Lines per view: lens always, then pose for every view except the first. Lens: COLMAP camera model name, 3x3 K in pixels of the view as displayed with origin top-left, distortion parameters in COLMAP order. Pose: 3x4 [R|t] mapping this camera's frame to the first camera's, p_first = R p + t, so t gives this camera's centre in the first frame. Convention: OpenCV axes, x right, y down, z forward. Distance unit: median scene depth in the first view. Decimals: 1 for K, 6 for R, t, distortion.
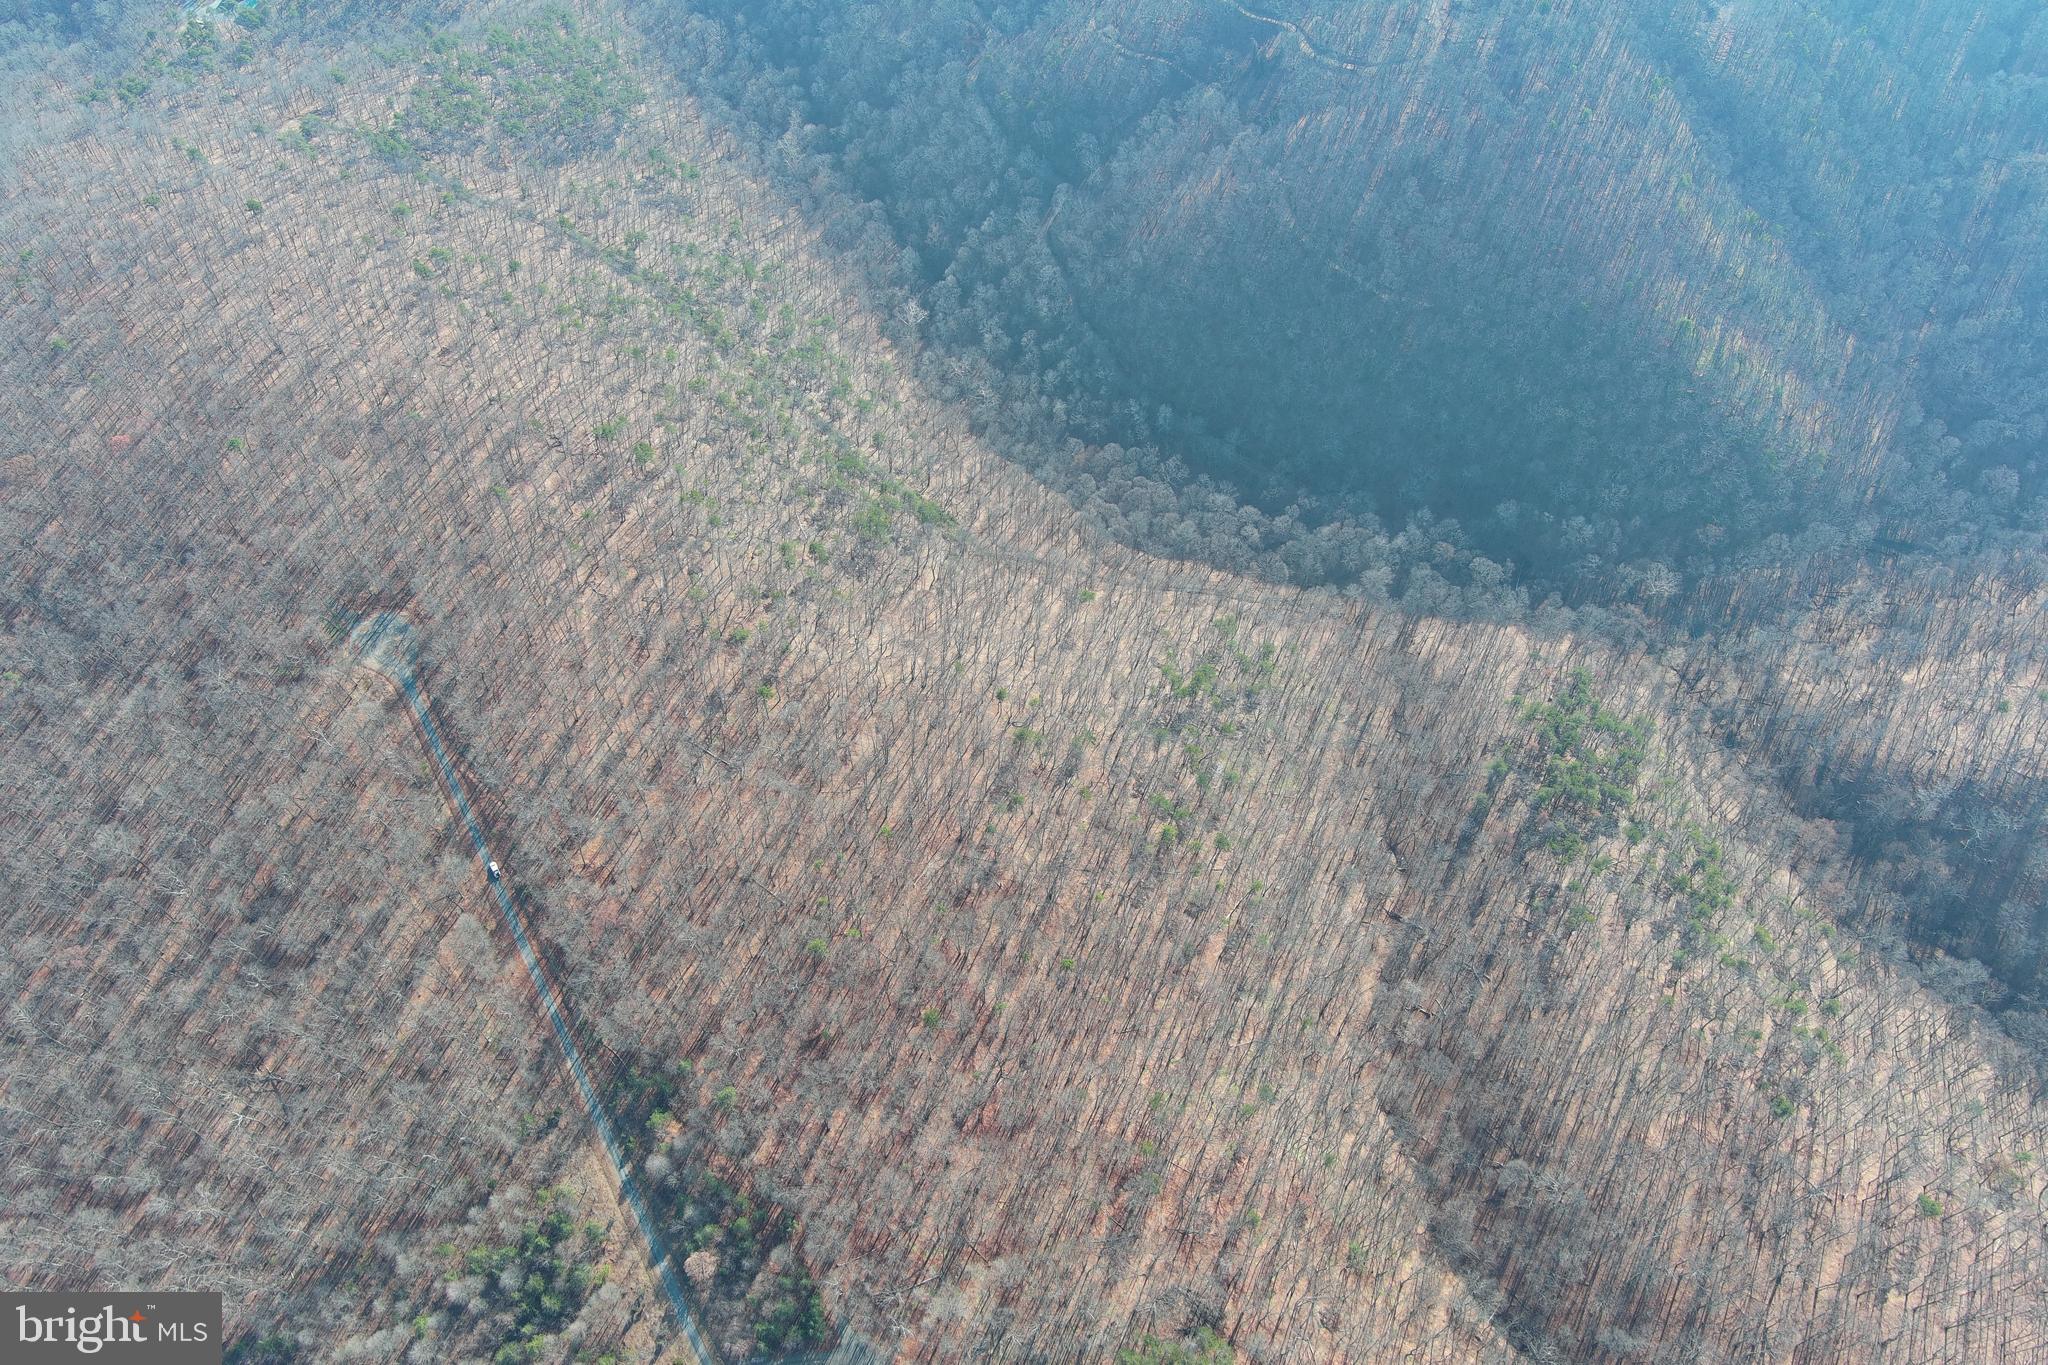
lens RADIAL K [[1584.3, 0, 1021.6], [0, 1584.3, 690.7], [0, 0, 1]] dist [0.037792, -0.049568]
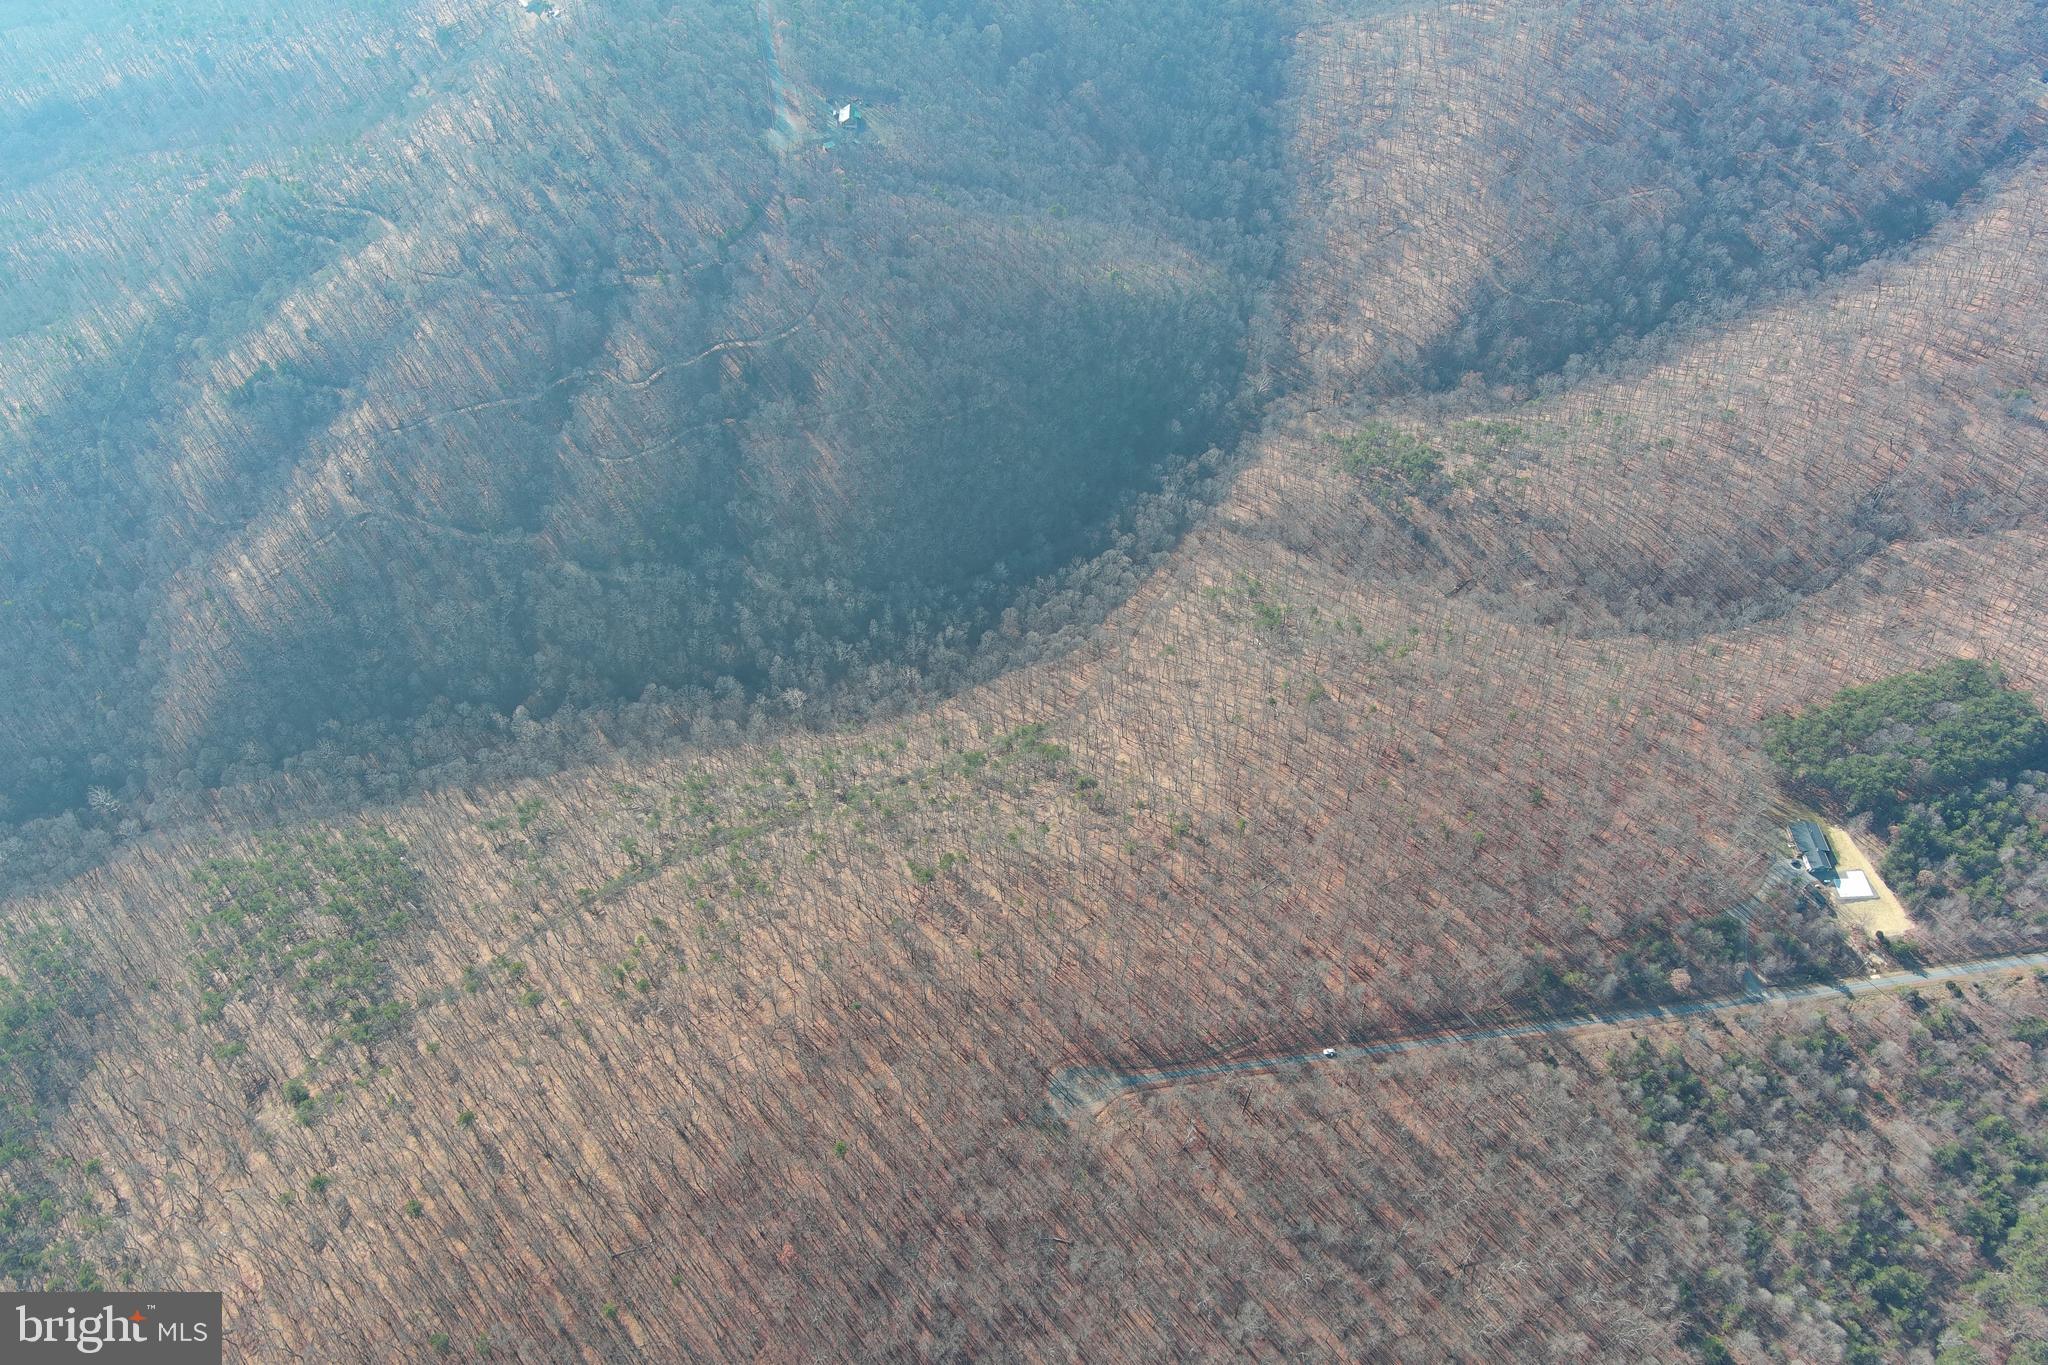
lens RADIAL K [[1575.0, 0, 1021.4], [0, 1575.0, 692.6], [0, 0, 1]] dist [0.028135, -0.037924]
pose [[0.356934, -0.730587, 0.582101, -0.841265], [0.800360, 0.560511, 0.212722, -0.444881], [-0.481686, 0.389962, 0.784798, 0.060602]]
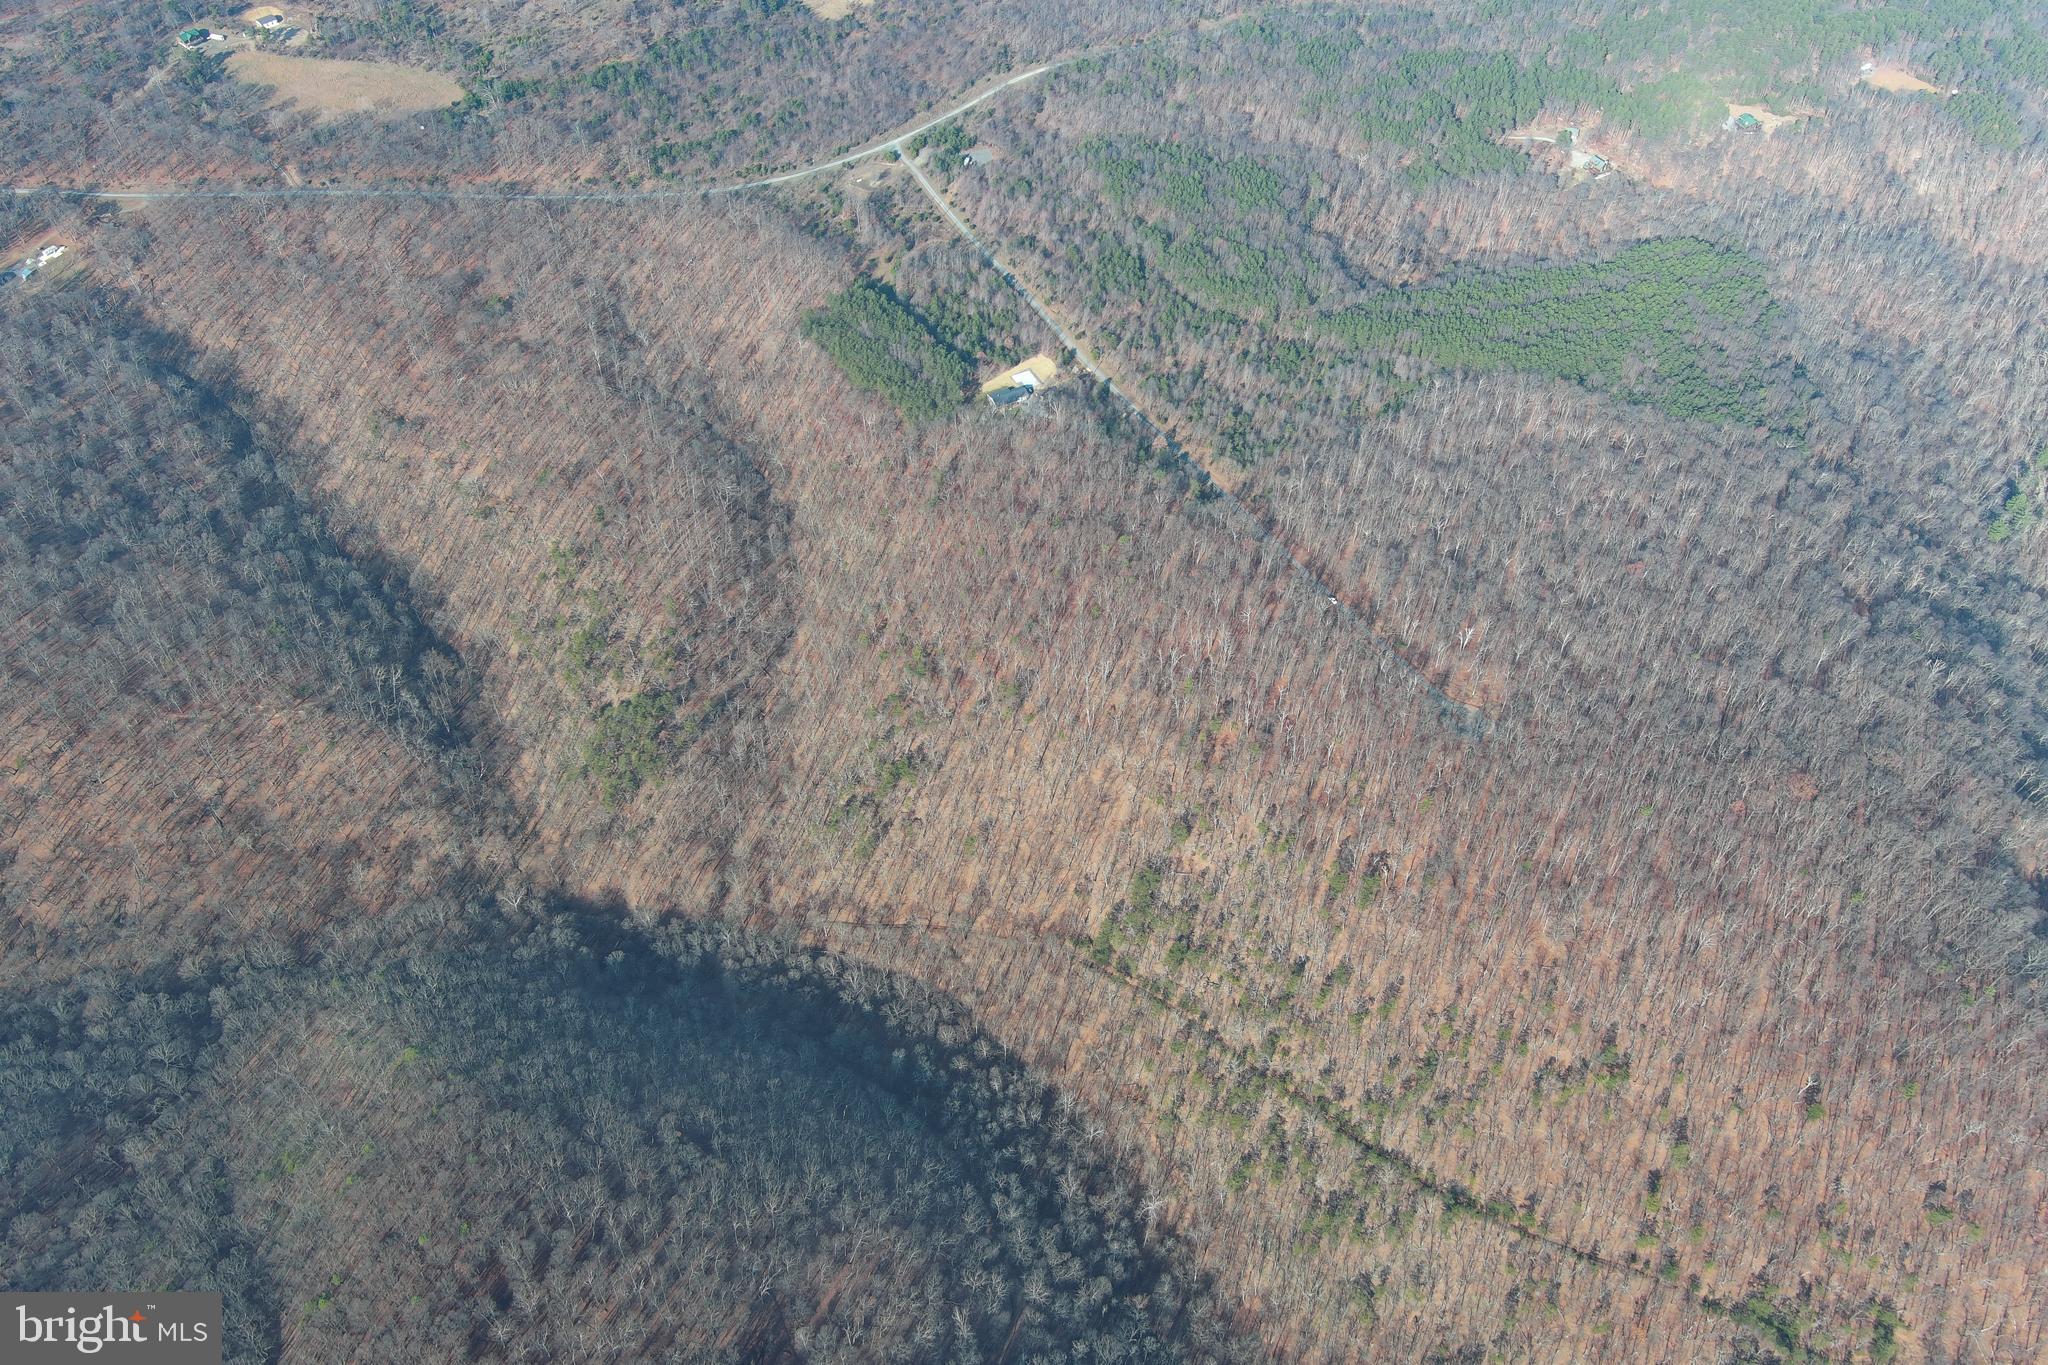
lens RADIAL K [[1584.3, 0, 1021.6], [0, 1584.3, 690.7], [0, 0, 1]] dist [0.037792, -0.049568]
pose [[-0.999021, 0.041132, -0.016283, 0.017583], [-0.029731, -0.351726, 0.935631, -1.320141], [0.032757, 0.935199, 0.352605, 0.463464]]
